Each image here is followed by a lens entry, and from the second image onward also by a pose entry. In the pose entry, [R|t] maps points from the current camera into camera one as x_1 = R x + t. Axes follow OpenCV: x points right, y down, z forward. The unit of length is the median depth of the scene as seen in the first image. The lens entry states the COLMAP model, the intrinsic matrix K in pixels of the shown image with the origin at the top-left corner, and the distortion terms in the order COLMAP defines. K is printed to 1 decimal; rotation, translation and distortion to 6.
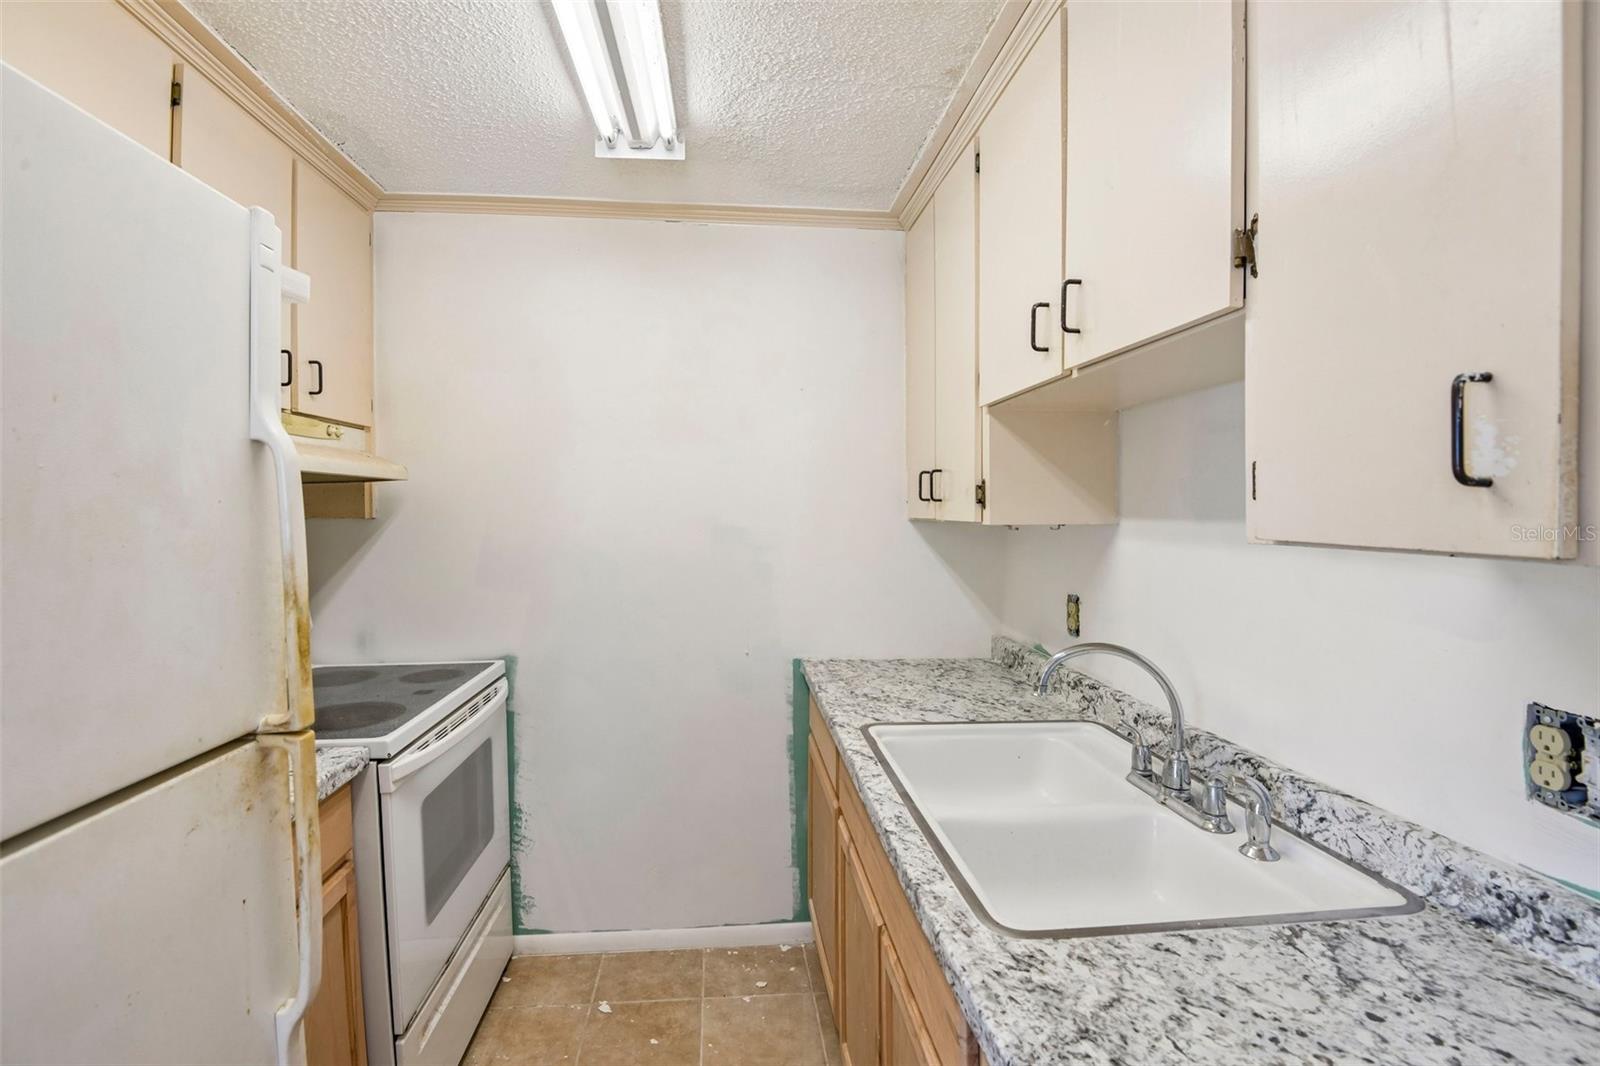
lens RADIAL K [[741.5, 0, 812.8], [0, 741.5, 538.7], [0, 0, 1]] dist [-0.008908, -0.013565]
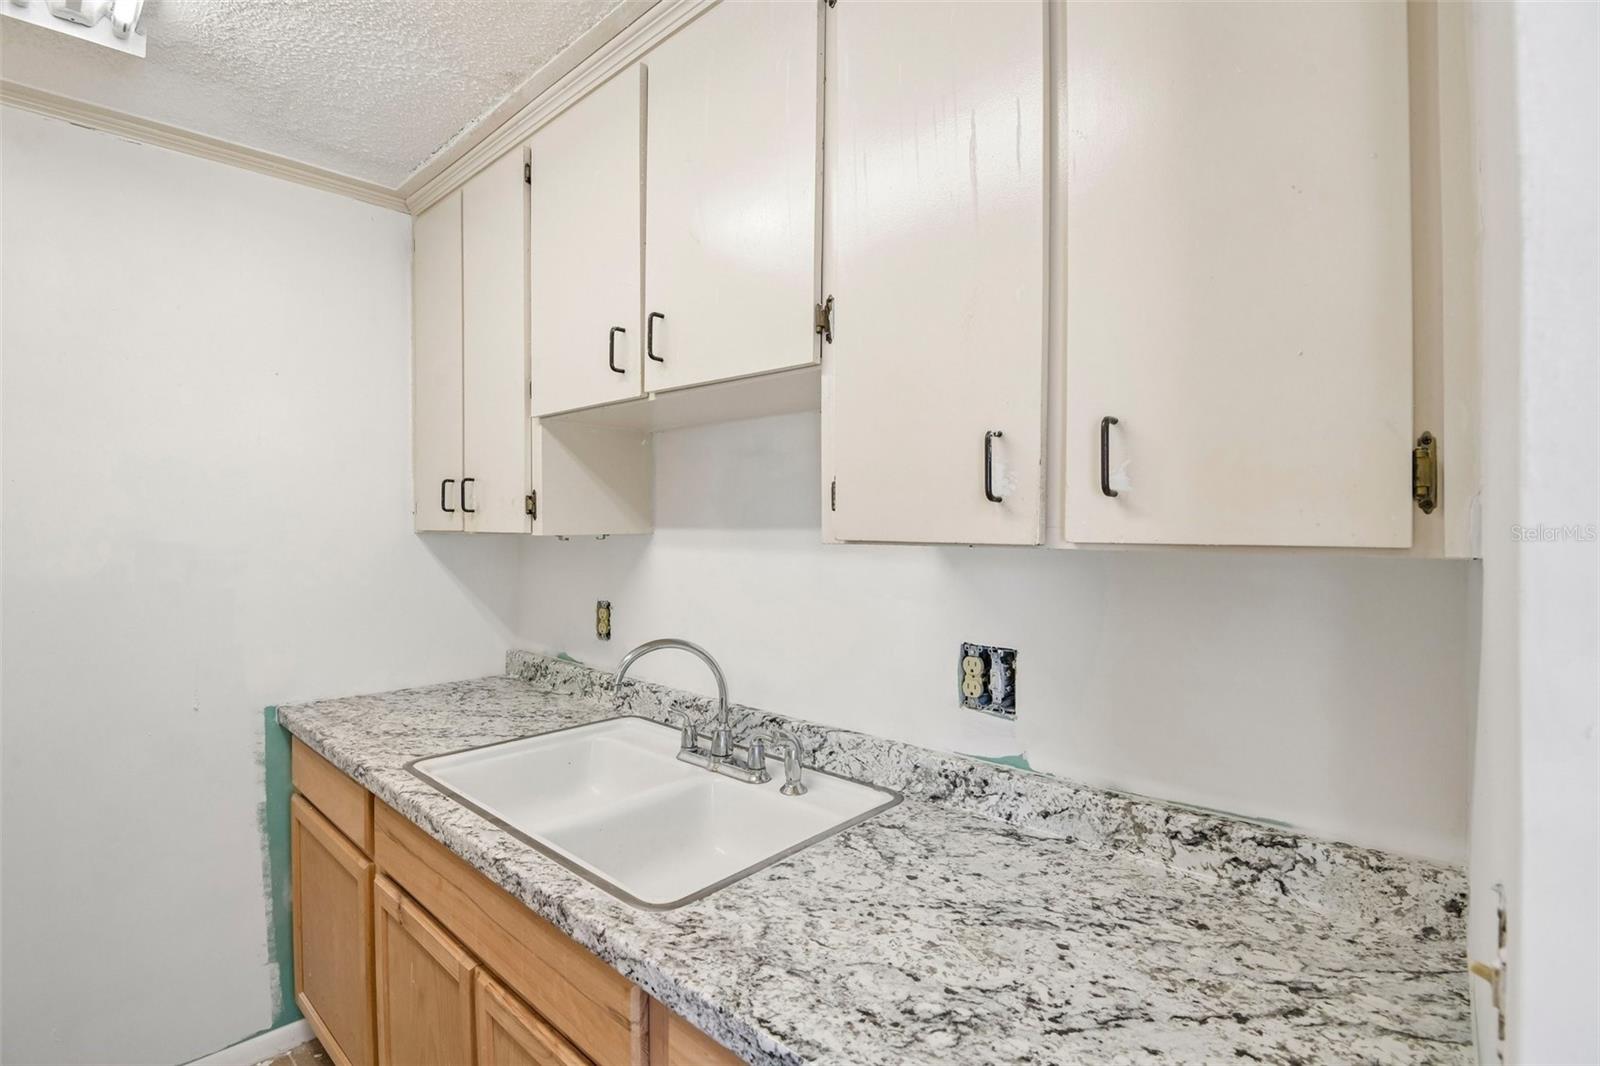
lens RADIAL K [[734.6, 0, 789.1], [0, 734.6, 539.4], [0, 0, 1]] dist [0.031684, -0.055549]
pose [[0.754301, -0.016938, 0.656310, -0.154992], [0.029503, 0.999532, -0.008112, 0.003924], [-0.655865, 0.025483, 0.754448, 0.025456]]
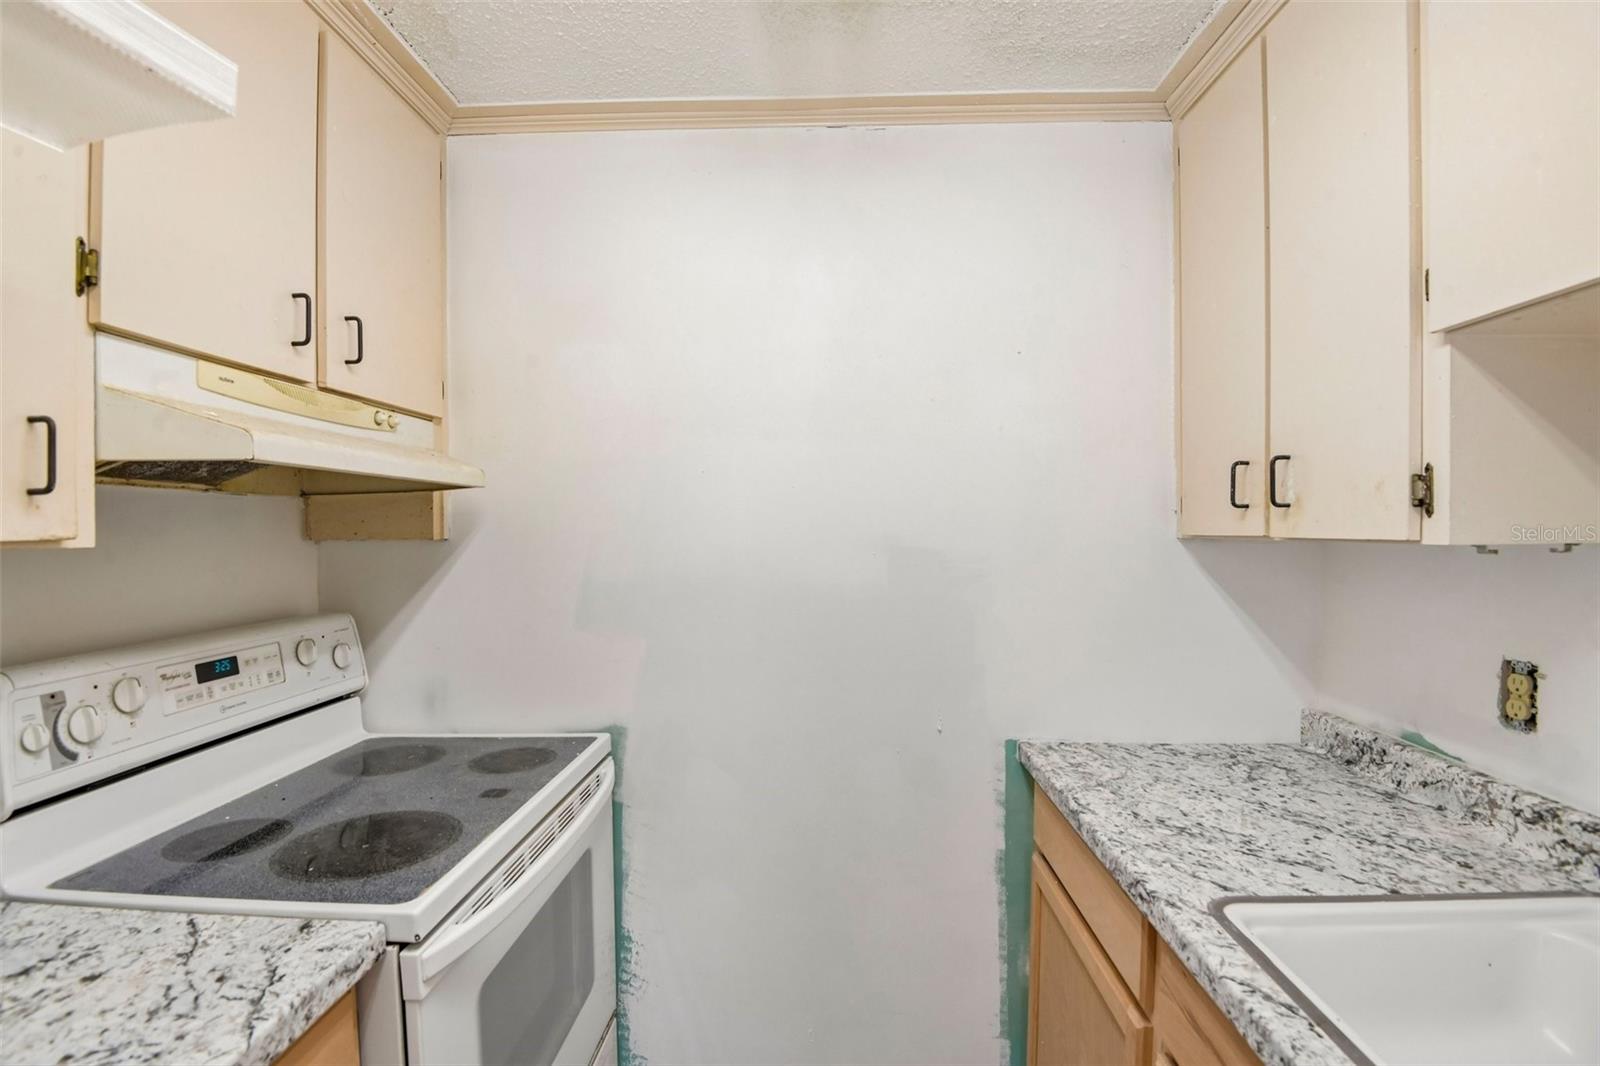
lens RADIAL K [[715.8, 0, 791.8], [0, 715.8, 525.5], [0, 0, 1]] dist [0.001421, -0.025202]
pose [[0.986786, -0.009194, -0.161769, -0.150536], [0.001526, 0.998872, -0.047464, -0.009154], [0.162023, 0.046590, 0.985687, 0.392008]]
